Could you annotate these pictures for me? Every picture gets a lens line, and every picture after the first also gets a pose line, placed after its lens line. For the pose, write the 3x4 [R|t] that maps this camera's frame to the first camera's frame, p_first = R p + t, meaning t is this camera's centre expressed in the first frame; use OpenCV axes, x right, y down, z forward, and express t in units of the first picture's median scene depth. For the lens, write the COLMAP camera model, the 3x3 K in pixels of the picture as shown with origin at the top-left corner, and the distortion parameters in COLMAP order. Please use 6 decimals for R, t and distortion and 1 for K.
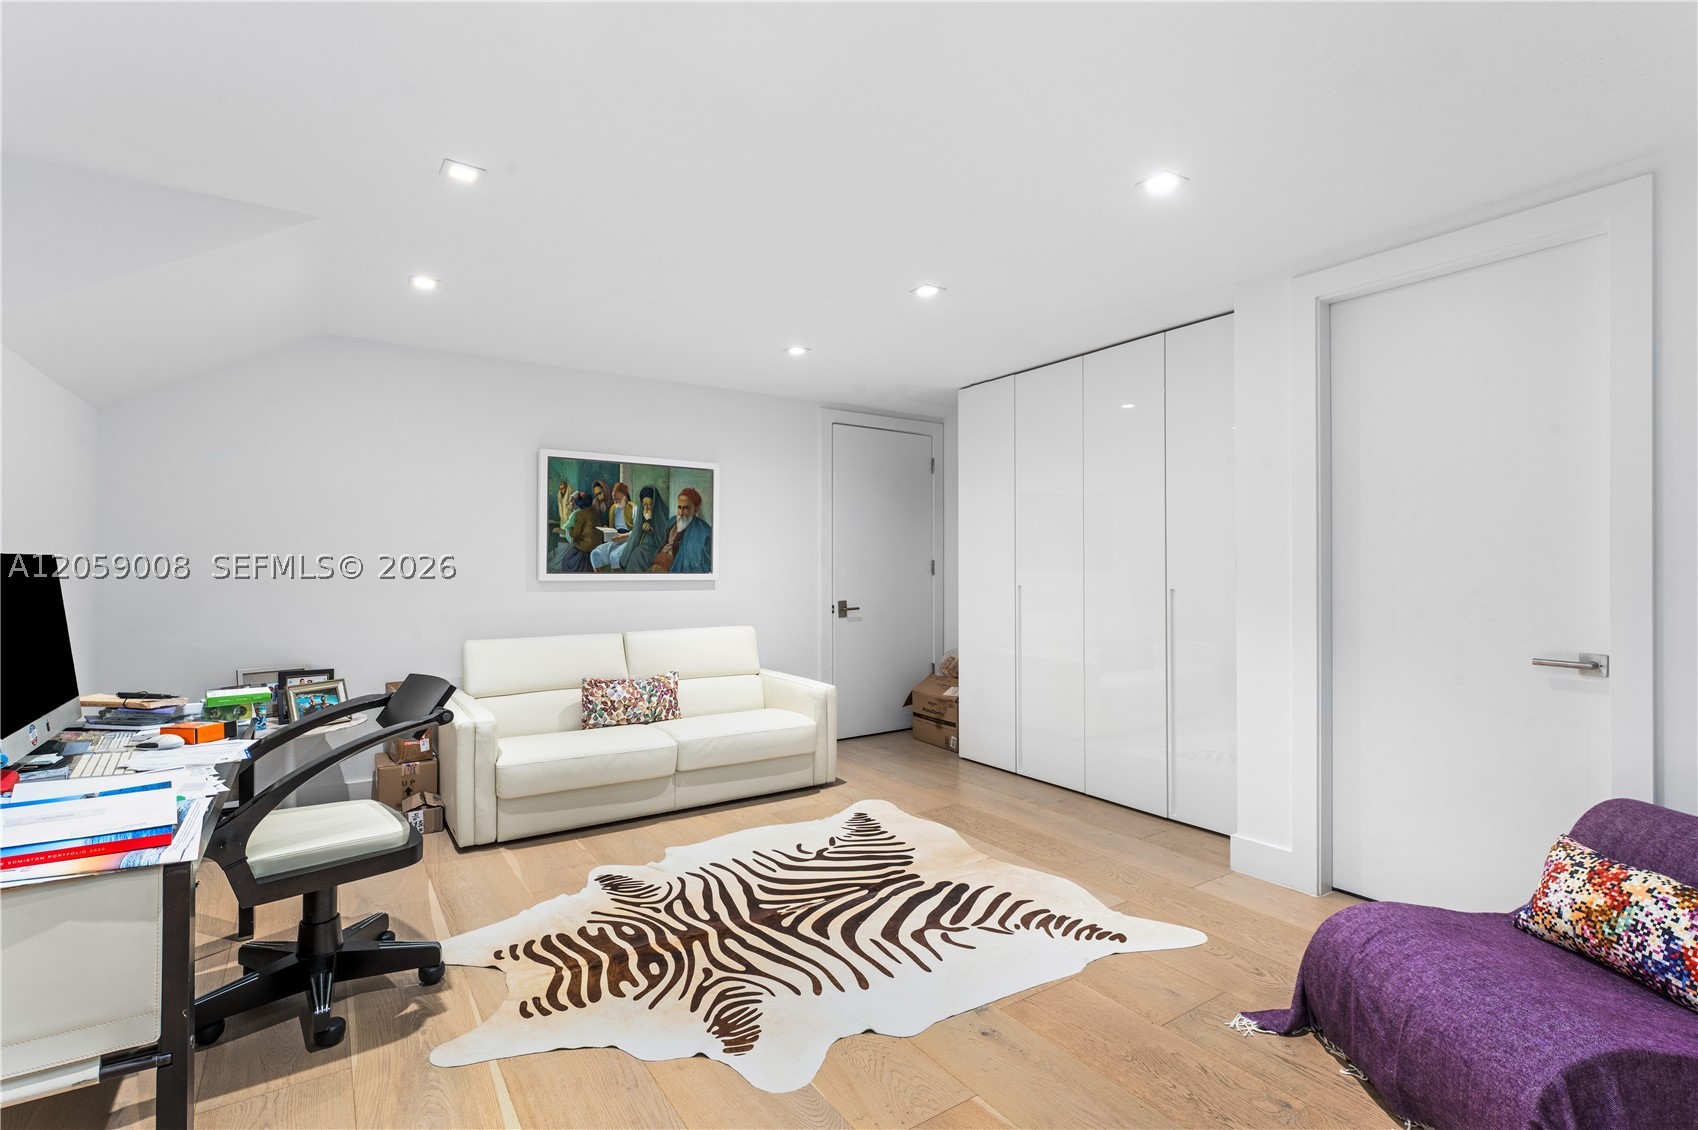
lens RADIAL K [[781.5, 0, 849.0], [0, 781.5, 565.0], [0, 0, 1]] dist [0.000123, 0.000015]
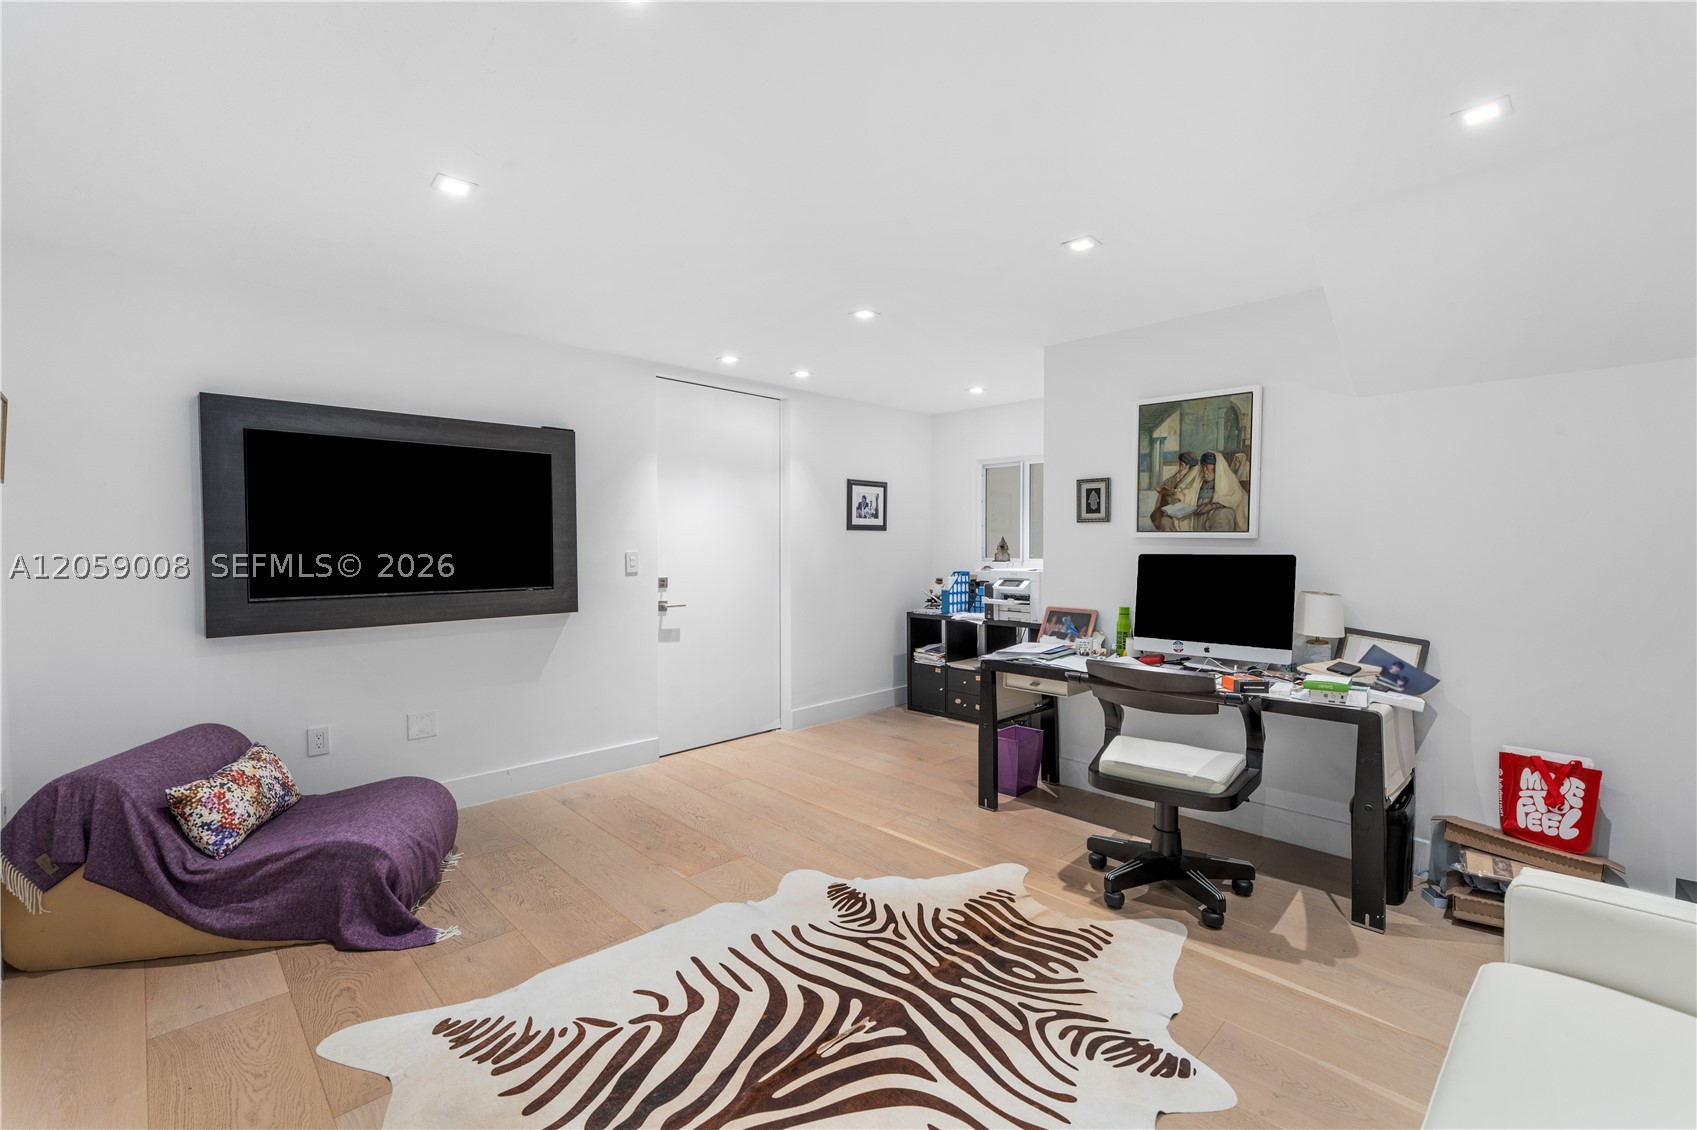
lens RADIAL K [[719.5, 0, 848.5], [0, 719.5, 565.0], [0, 0, 1]] dist [0.000440, 0.000024]
pose [[-0.983175, 0.005572, -0.182579, 0.066567], [0.000451, 0.999606, 0.028076, -0.026100], [0.182663, 0.027521, -0.982790, 1.828786]]
